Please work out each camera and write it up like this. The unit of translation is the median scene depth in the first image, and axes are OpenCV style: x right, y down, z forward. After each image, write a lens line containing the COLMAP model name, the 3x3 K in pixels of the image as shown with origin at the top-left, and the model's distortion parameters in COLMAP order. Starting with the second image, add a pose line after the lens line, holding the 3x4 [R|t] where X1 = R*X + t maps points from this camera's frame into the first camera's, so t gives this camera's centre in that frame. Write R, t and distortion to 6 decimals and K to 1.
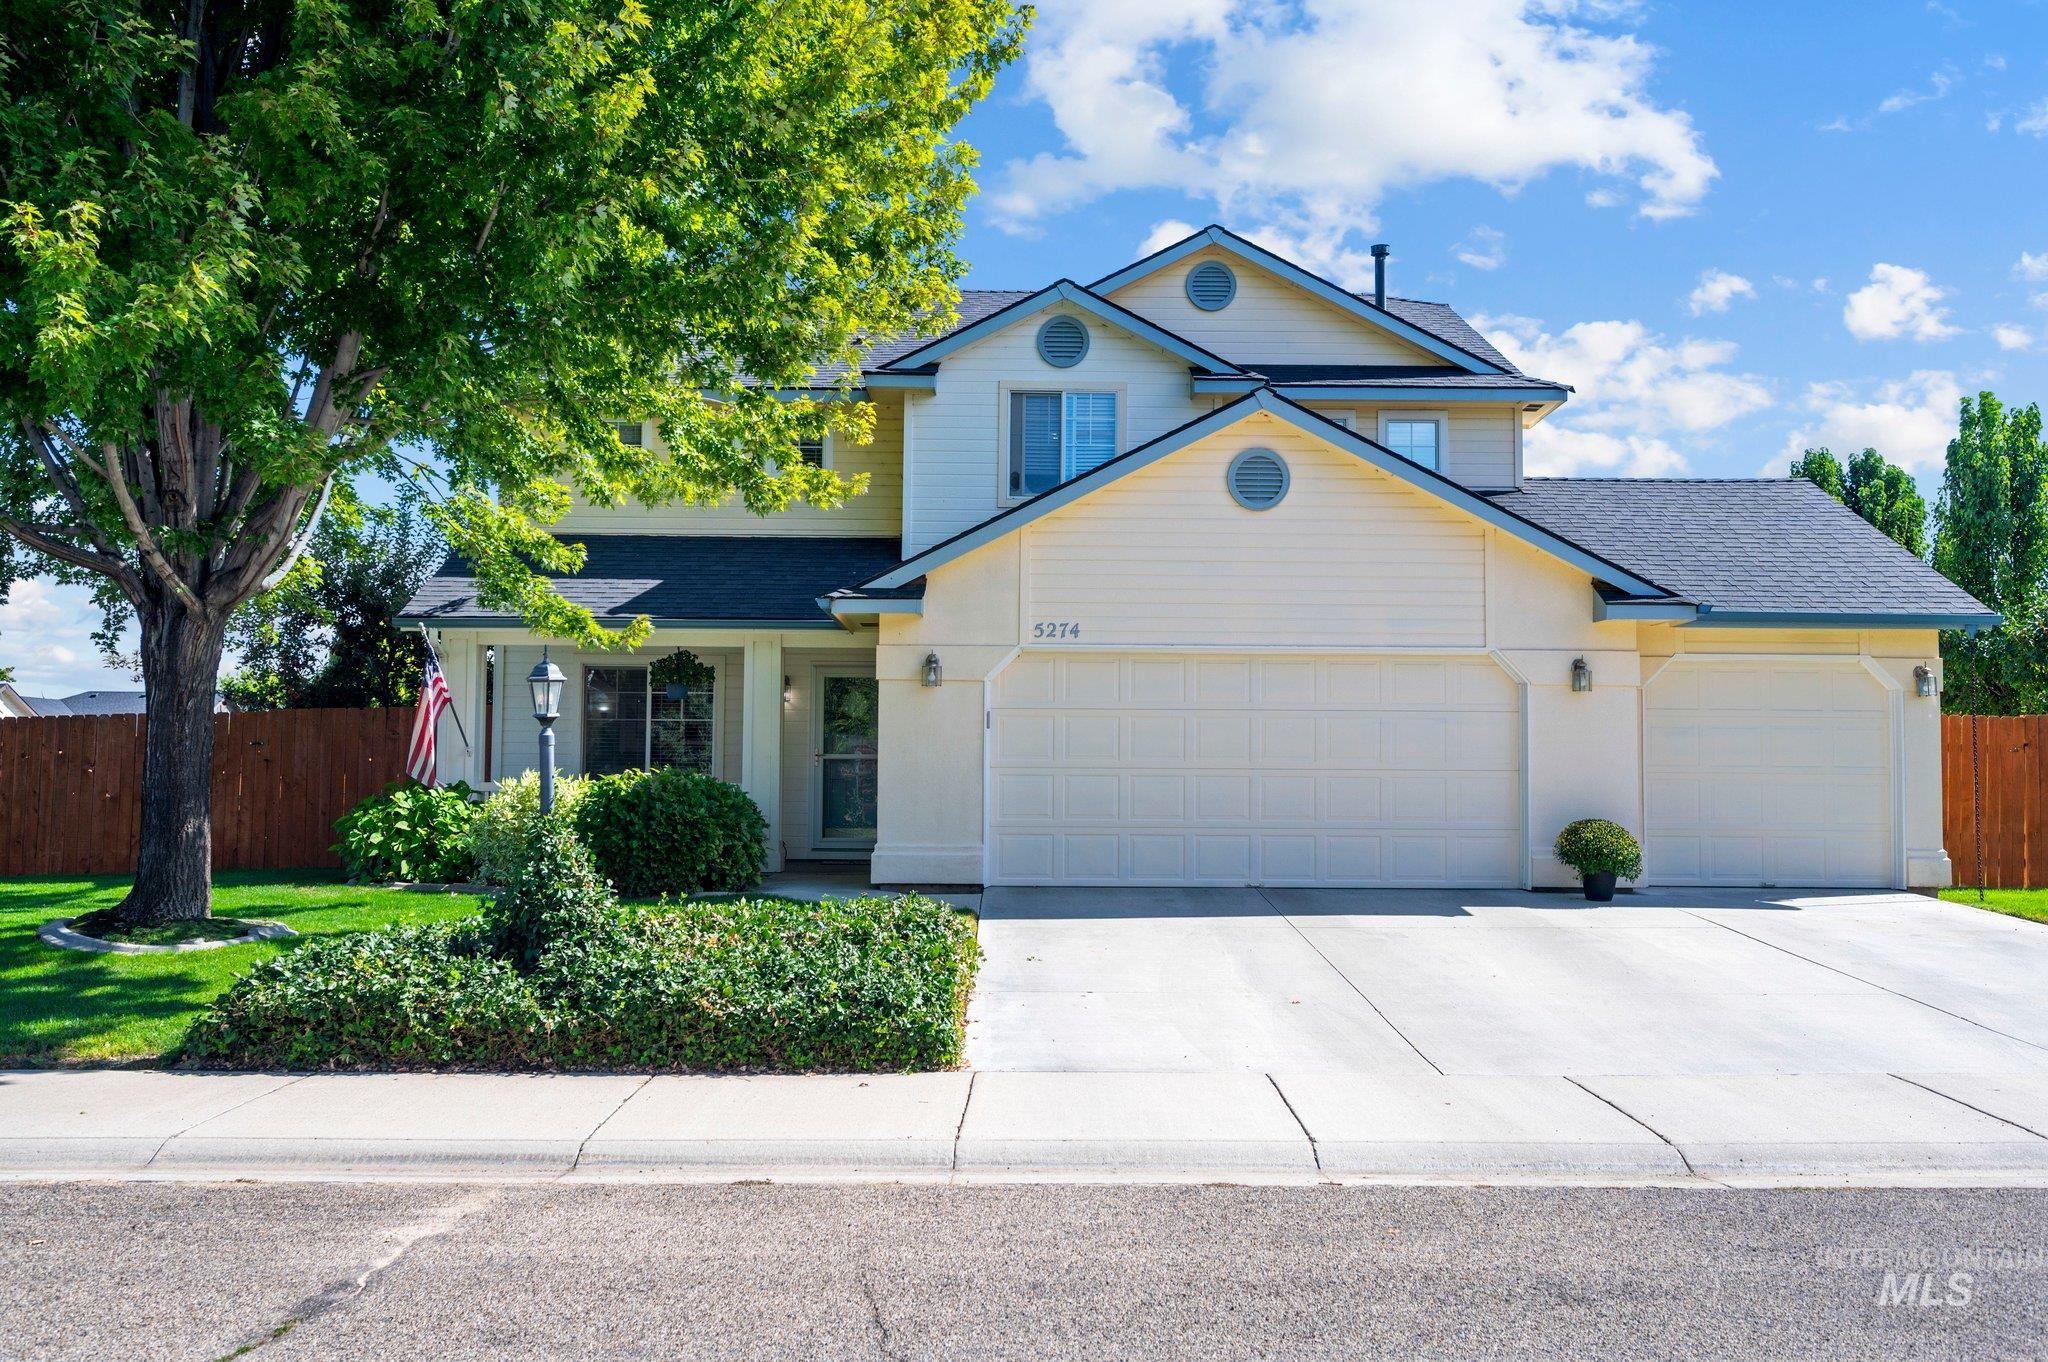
lens RADIAL K [[1759.4, 0, 1024.0], [0, 1759.4, 681.0], [0, 0, 1]] dist [-0.004033, -0.000461]
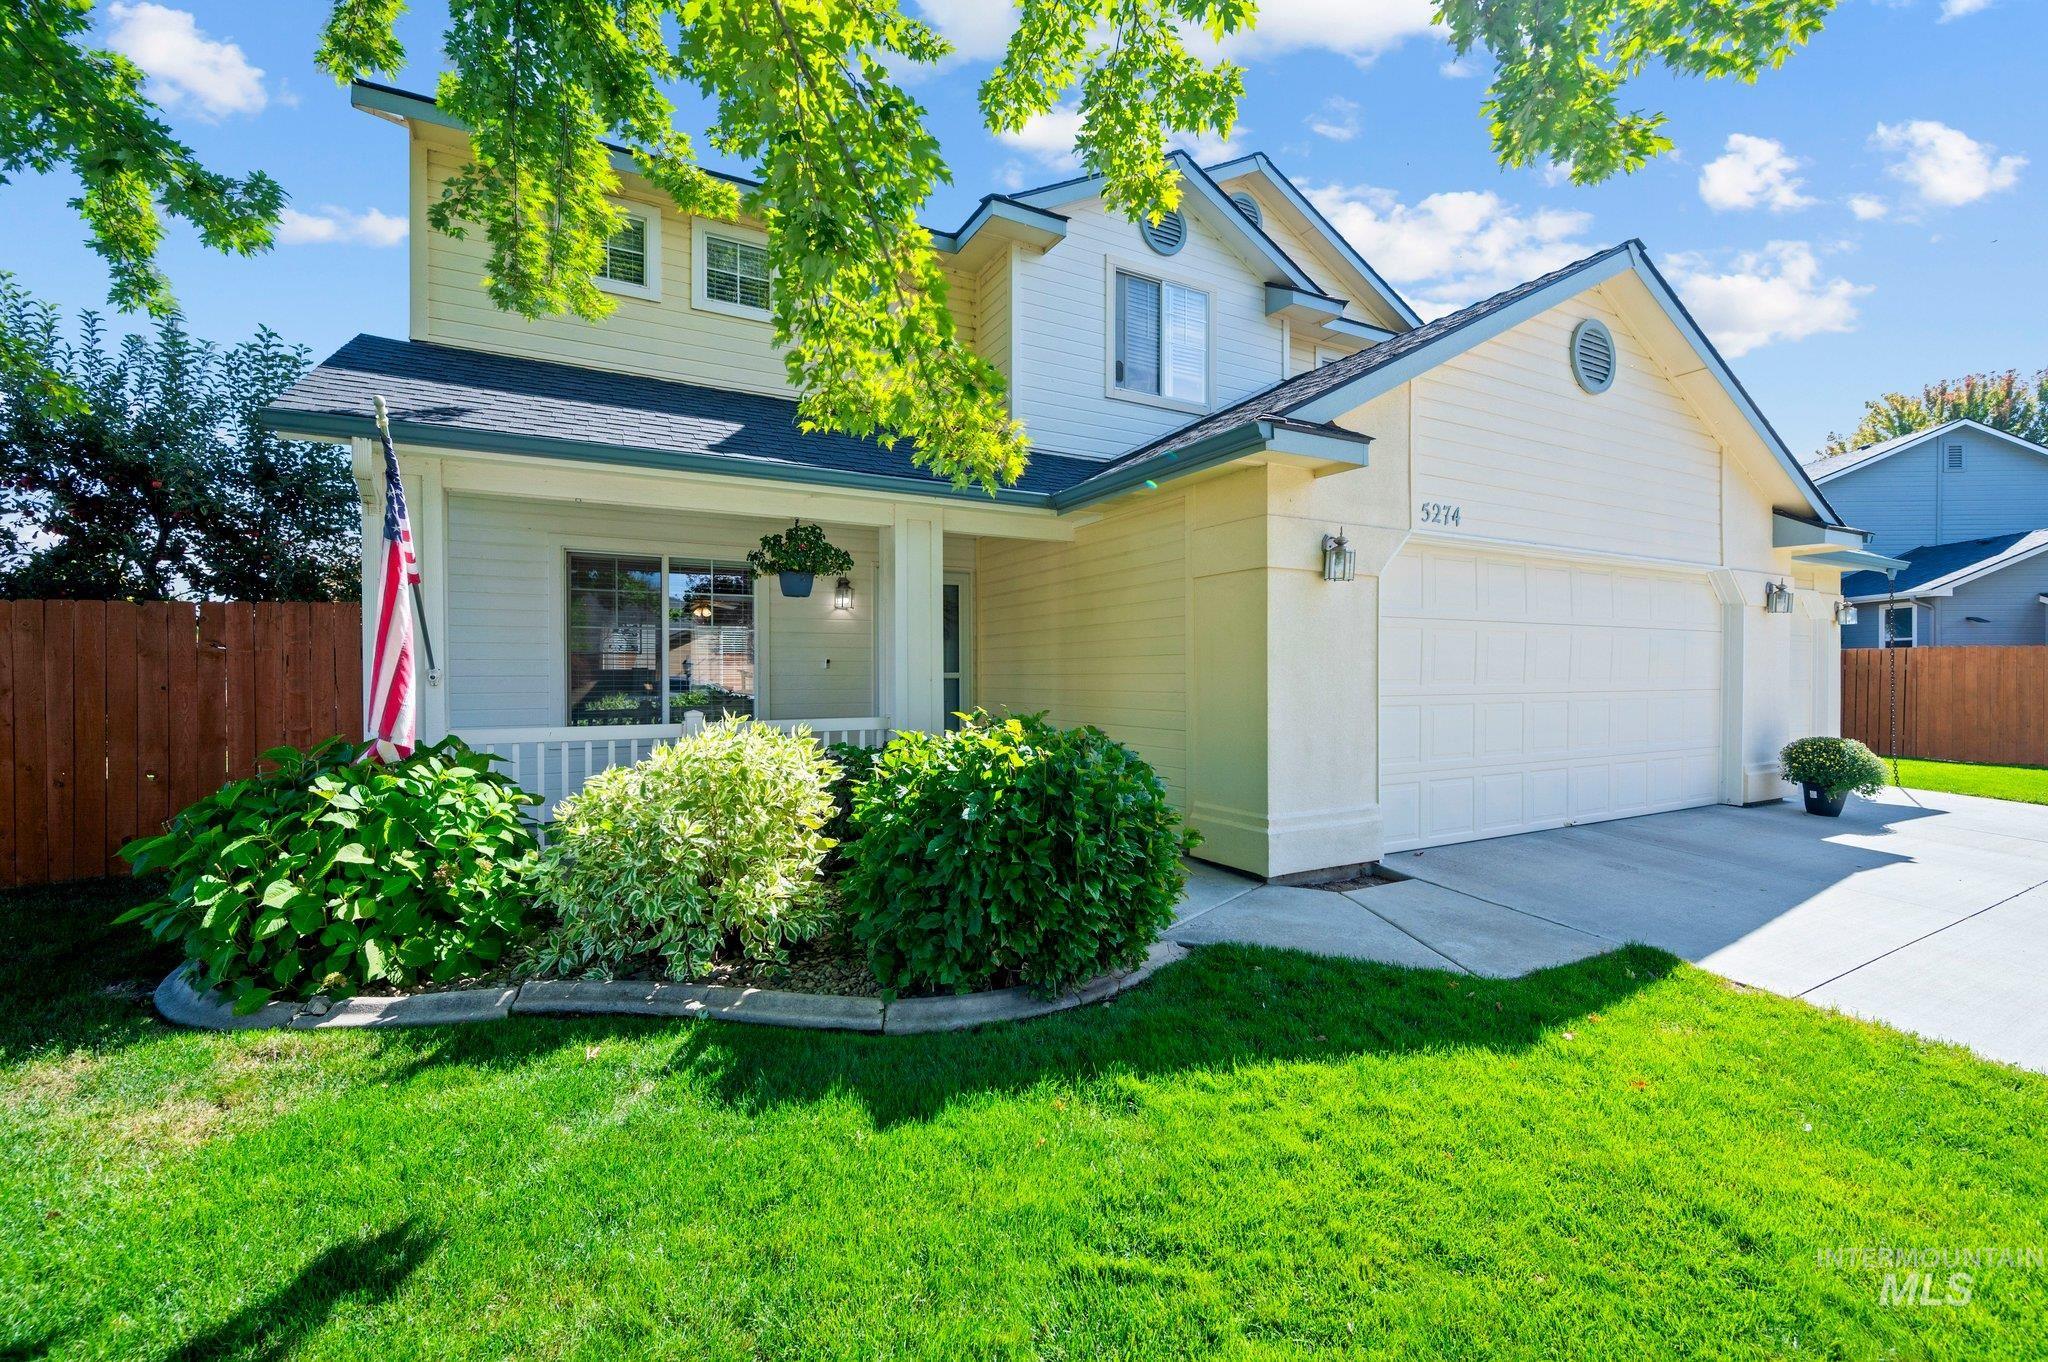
lens RADIAL K [[867.3, 0, 1024.8], [0, 867.3, 676.5], [0, 0, 1]] dist [-0.001029, -0.000194]
pose [[0.882154, -0.009951, 0.470855, -0.308185], [-0.019094, 0.998199, 0.056868, 0.022508], [-0.470573, -0.059157, 0.880376, 0.737177]]
